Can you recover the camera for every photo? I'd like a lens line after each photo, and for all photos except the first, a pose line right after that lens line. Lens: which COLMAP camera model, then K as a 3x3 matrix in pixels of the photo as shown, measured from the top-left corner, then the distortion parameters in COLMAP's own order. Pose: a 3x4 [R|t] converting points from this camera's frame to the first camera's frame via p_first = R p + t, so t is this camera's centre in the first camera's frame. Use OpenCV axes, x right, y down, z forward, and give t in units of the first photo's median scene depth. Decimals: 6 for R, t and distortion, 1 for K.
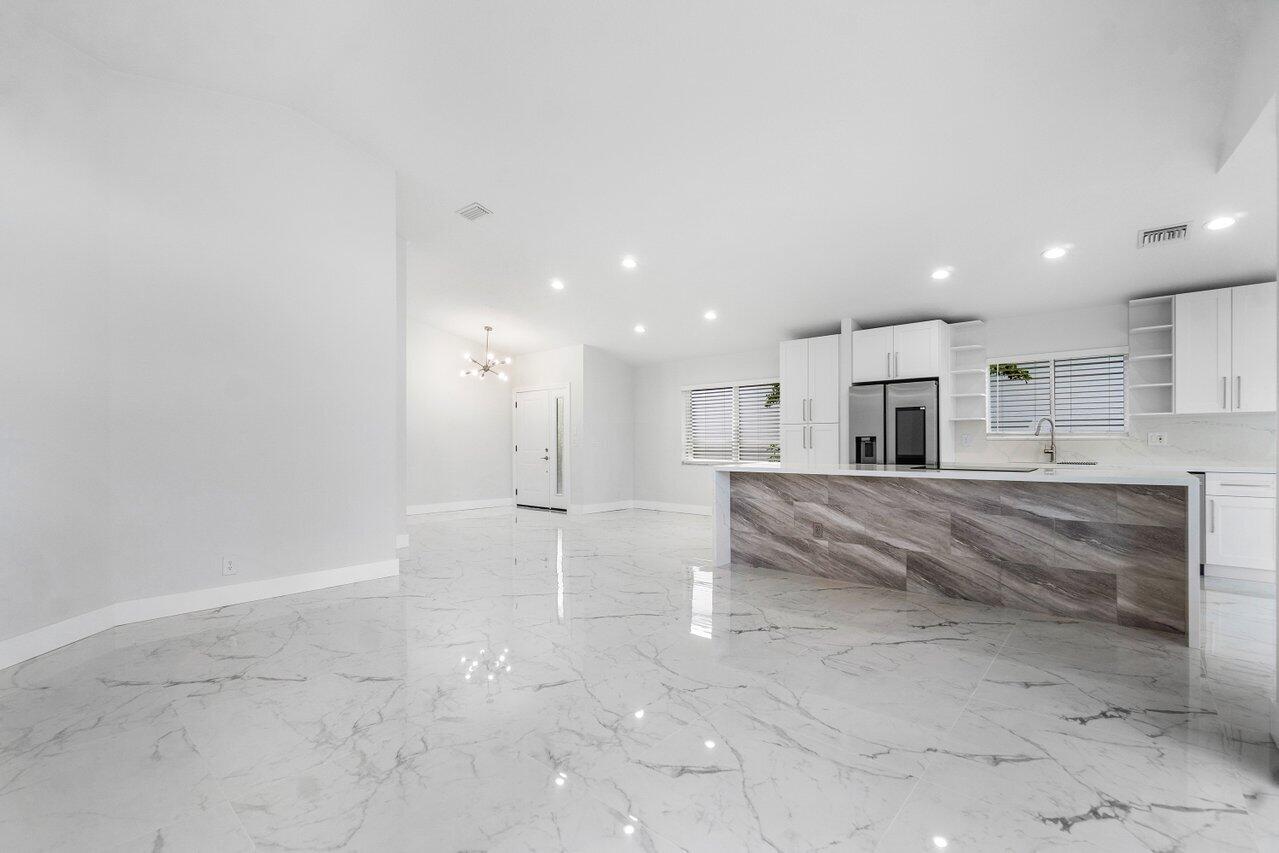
lens RADIAL K [[568.4, 0, 630.6], [0, 568.4, 440.3], [0, 0, 1]] dist [0.001352, 0.000567]
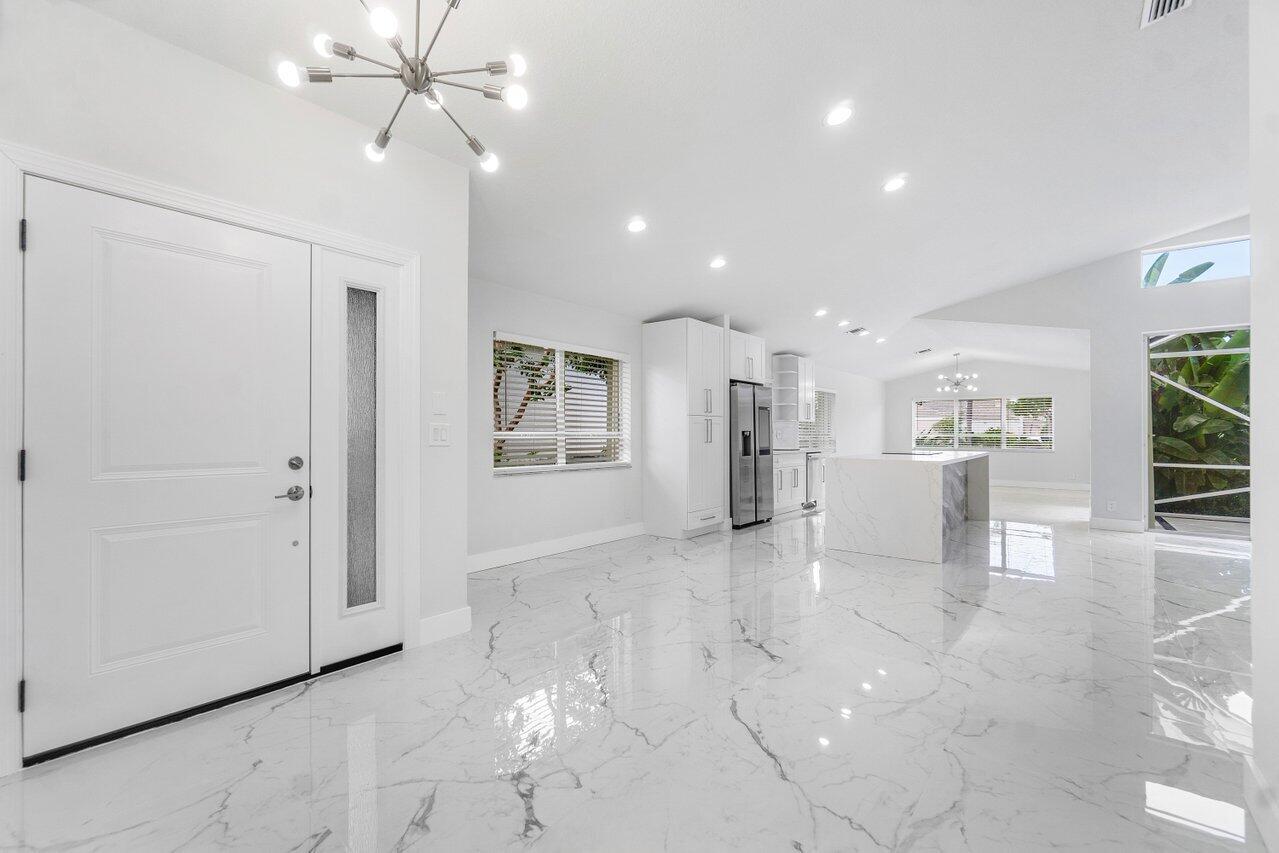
lens RADIAL K [[546.5, 0, 639.3], [0, 546.5, 417.9], [0, 0, 1]] dist [-0.001956, -0.000168]
pose [[-0.049828, 0.030874, 0.998281, -0.843975], [-0.006005, 0.999495, -0.031211, 0.003668], [-0.998740, -0.007550, -0.049617, 1.705788]]
